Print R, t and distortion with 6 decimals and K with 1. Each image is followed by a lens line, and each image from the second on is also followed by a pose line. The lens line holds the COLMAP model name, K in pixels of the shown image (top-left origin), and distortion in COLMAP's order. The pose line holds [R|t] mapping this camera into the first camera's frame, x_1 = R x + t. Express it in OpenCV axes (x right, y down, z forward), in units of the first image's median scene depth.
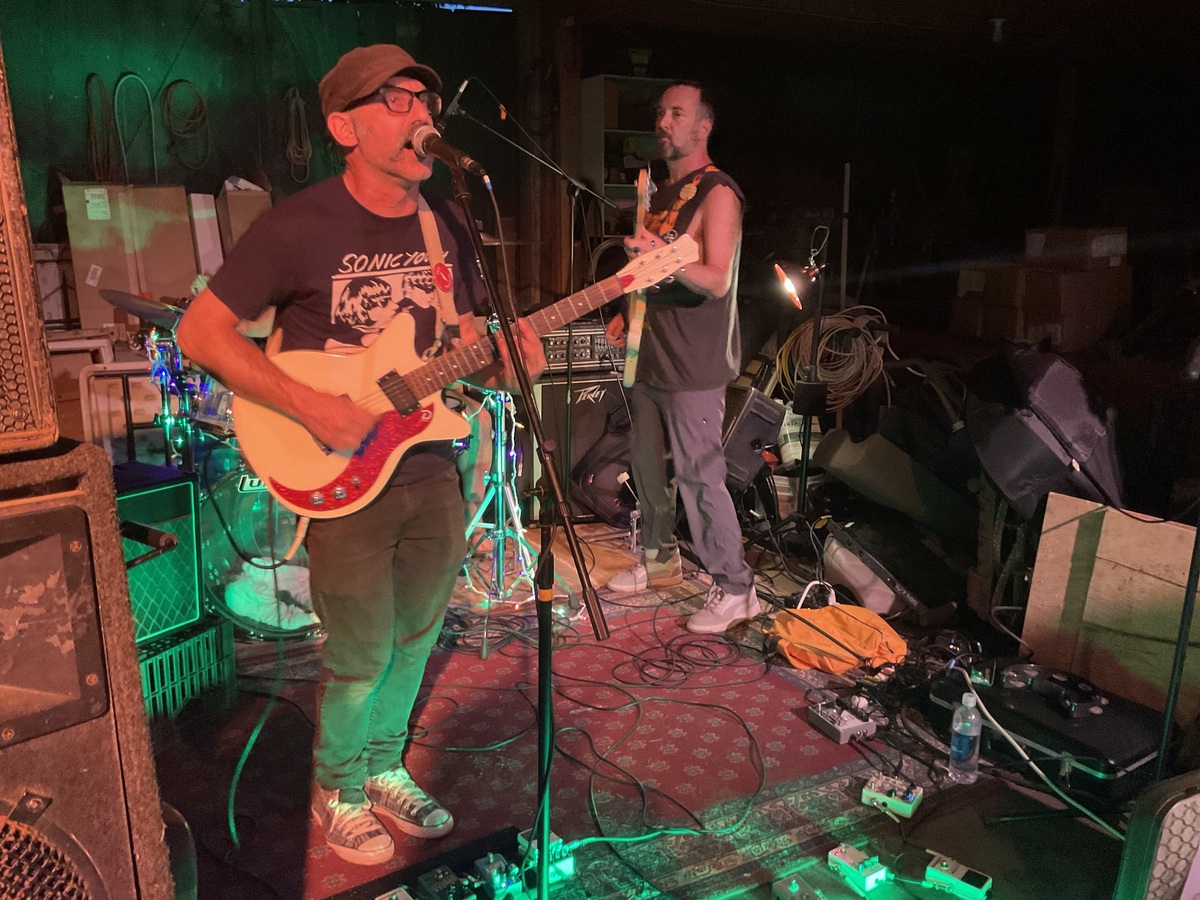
lens RADIAL K [[998.3, 0, 590.5], [0, 998.3, 451.1], [0, 0, 1]] dist [0.064626, -0.105236]
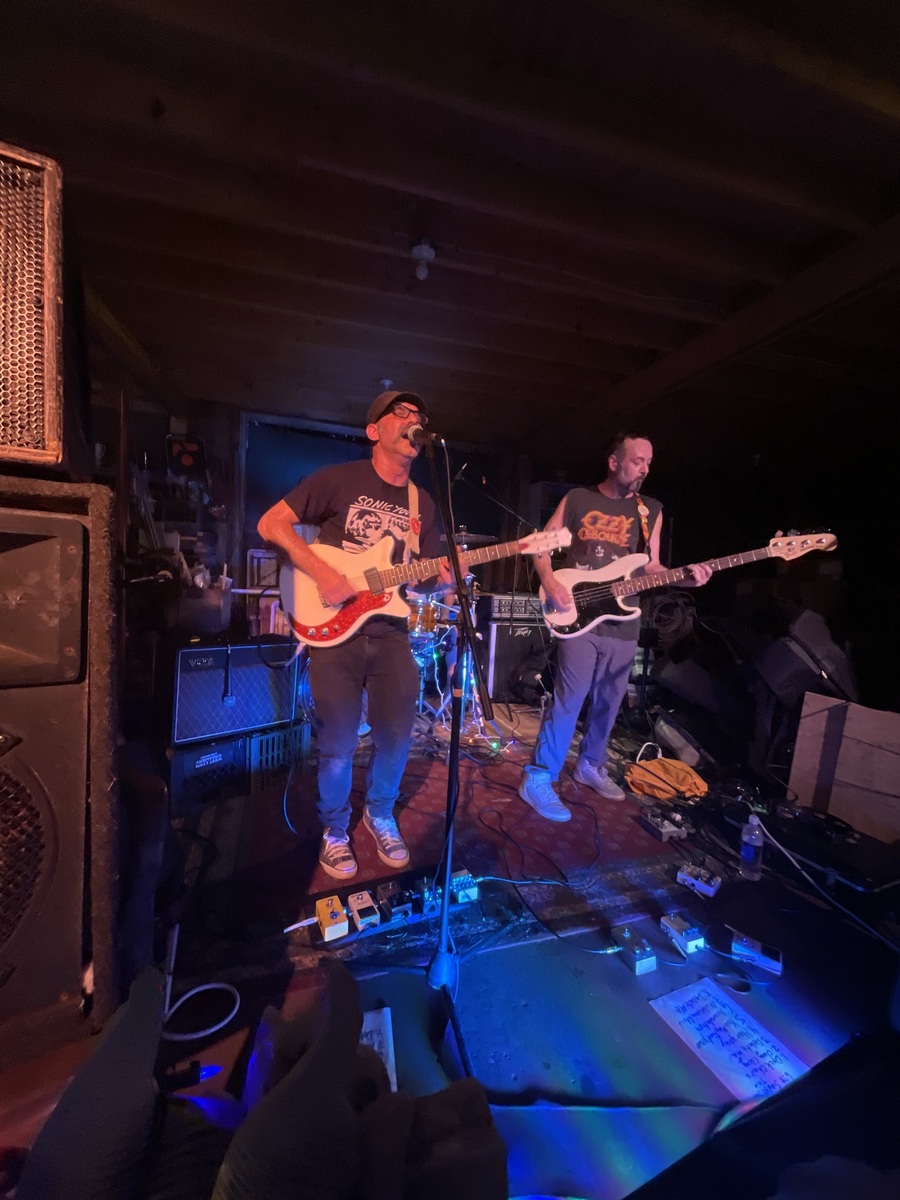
lens RADIAL K [[486.8, 0, 449.4], [0, 486.8, 604.0], [0, 0, 1]] dist [-0.000780, 0.005669]
pose [[0.982323, 0.054164, -0.179185, 0.039045], [-0.083367, 0.983639, -0.159700, 0.075361], [0.167604, 0.171816, 0.970767, 0.147600]]
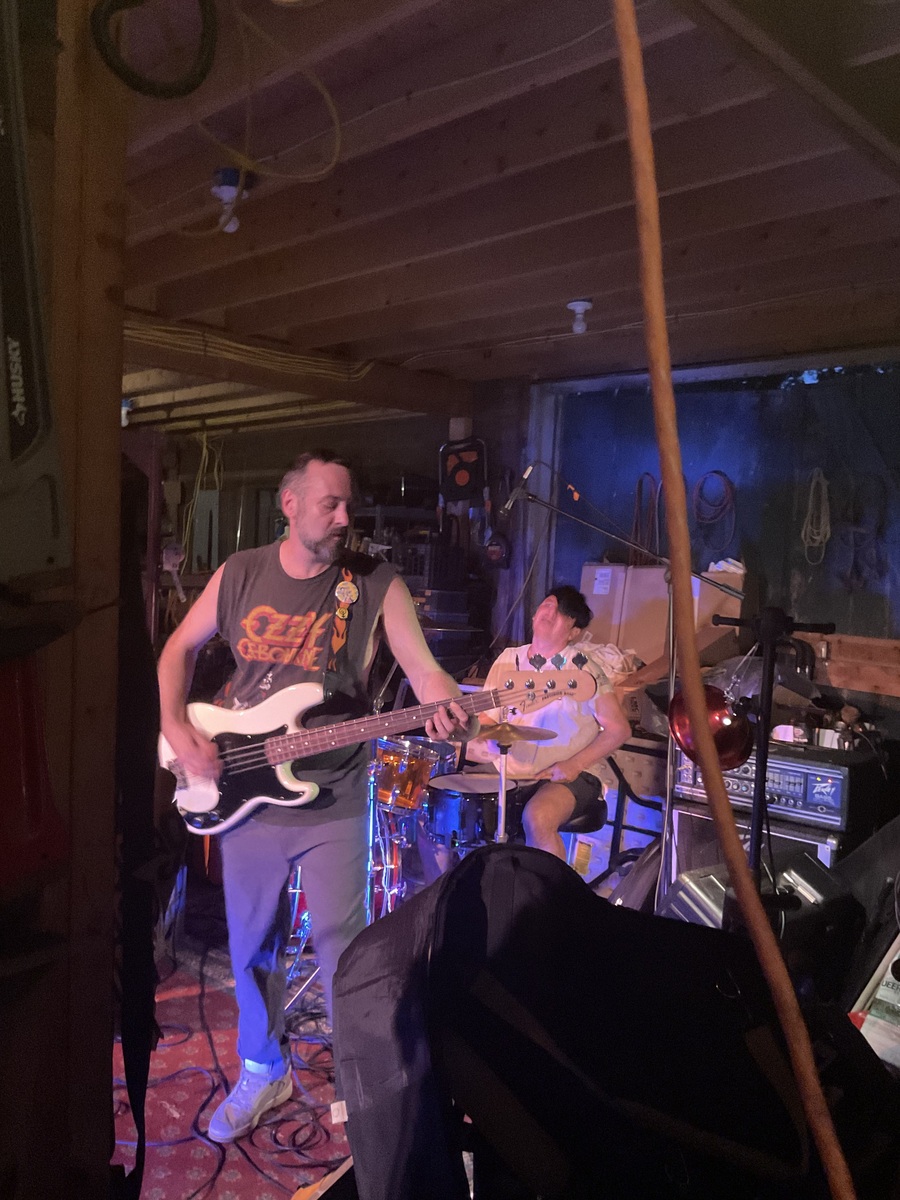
lens RADIAL K [[998.3, 0, 461.2], [0, 998.3, 598.3], [0, 0, 1]] dist [0.064626, -0.105236]
pose [[0.358389, 0.045193, -0.932478, 0.967047], [-0.249735, 0.967068, -0.049114, -0.231977], [0.899550, 0.250474, 0.357873, 0.801723]]
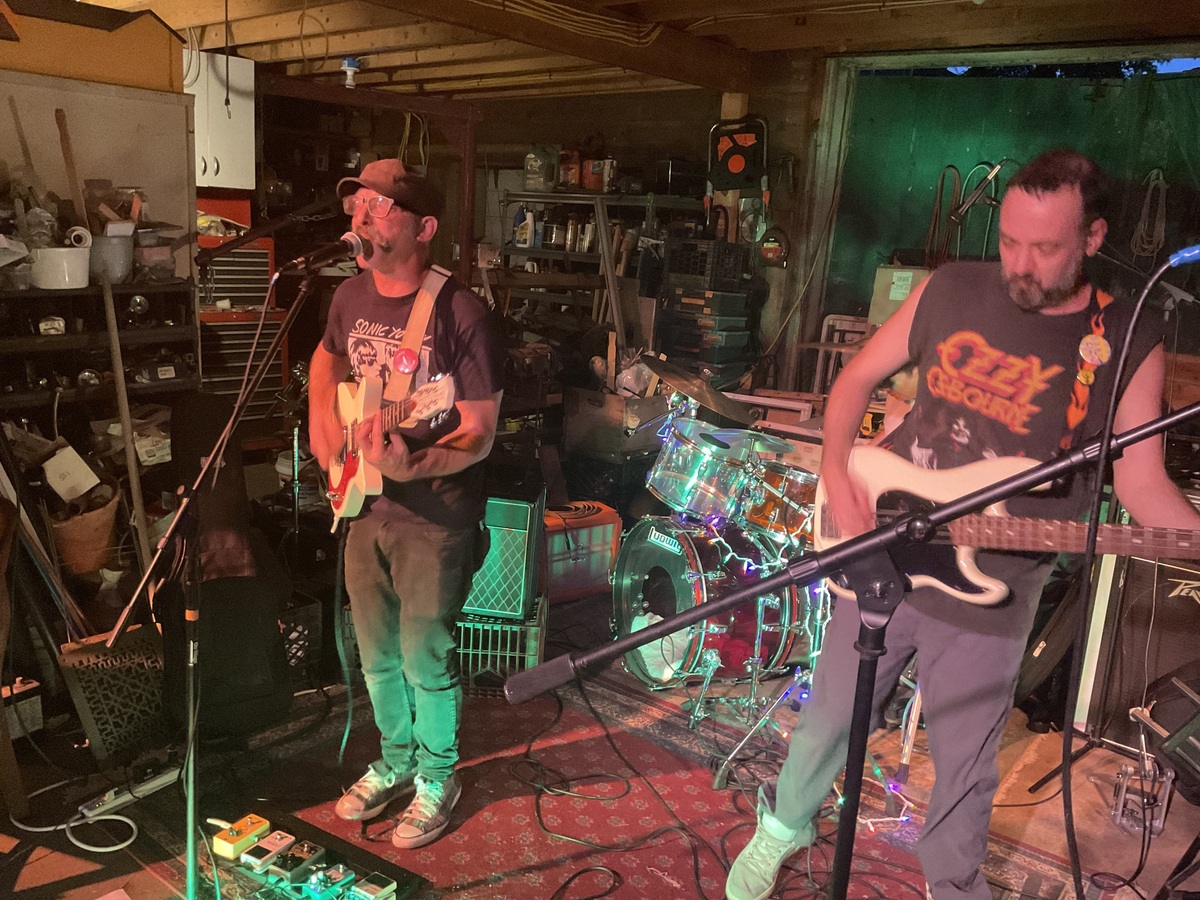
lens RADIAL K [[998.3, 0, 598.3], [0, 998.3, 455.2], [0, 0, 1]] dist [0.064626, -0.105236]
pose [[0.411651, 0.211972, -0.886347, 0.677628], [-0.272692, 0.956664, 0.102141, -0.167530], [0.869587, 0.199653, 0.451615, 0.481315]]
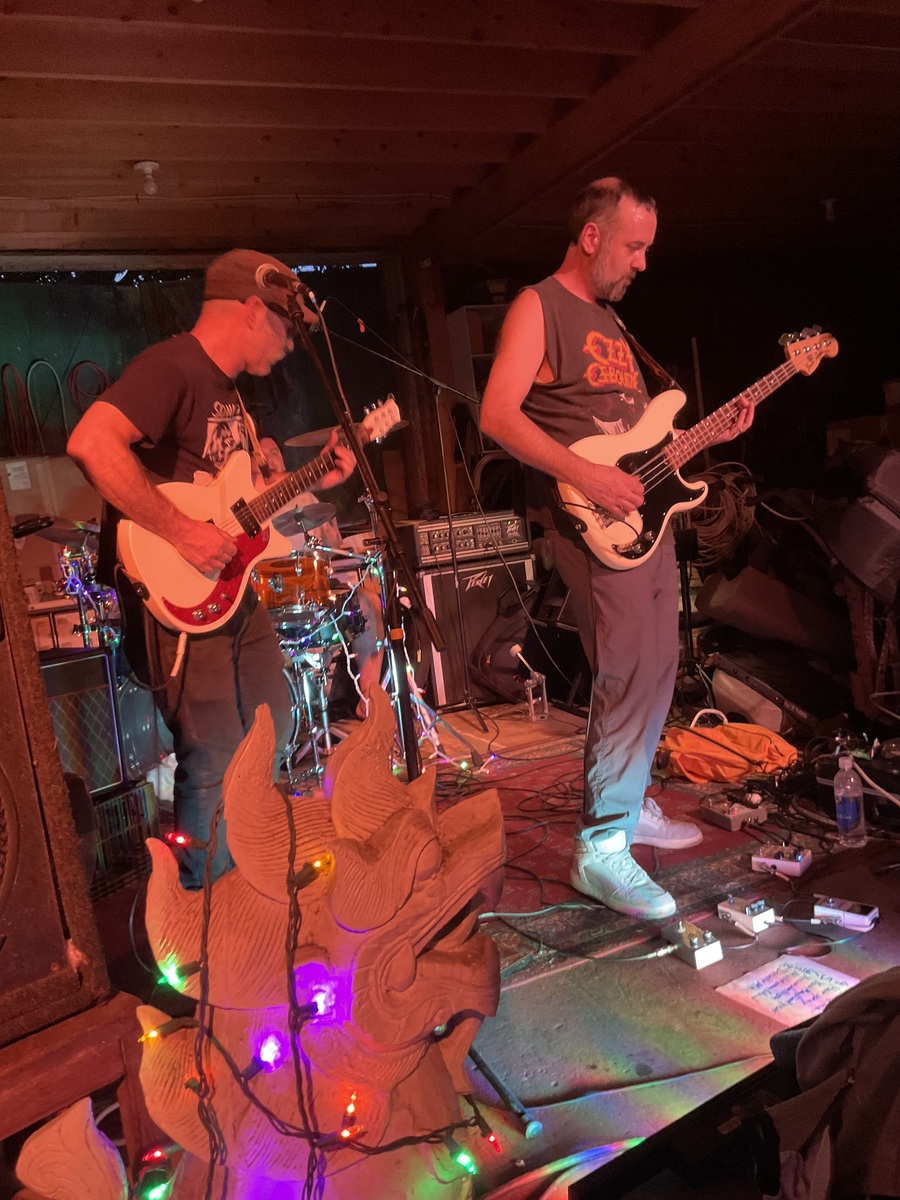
lens RADIAL K [[998.3, 0, 446.2], [0, 998.3, 610.8], [0, 0, 1]] dist [0.064626, -0.105236]
pose [[0.990242, -0.122461, -0.066517, 0.051092], [0.114159, 0.986569, -0.116830, 0.147740], [0.079931, 0.108096, 0.990922, -0.065804]]
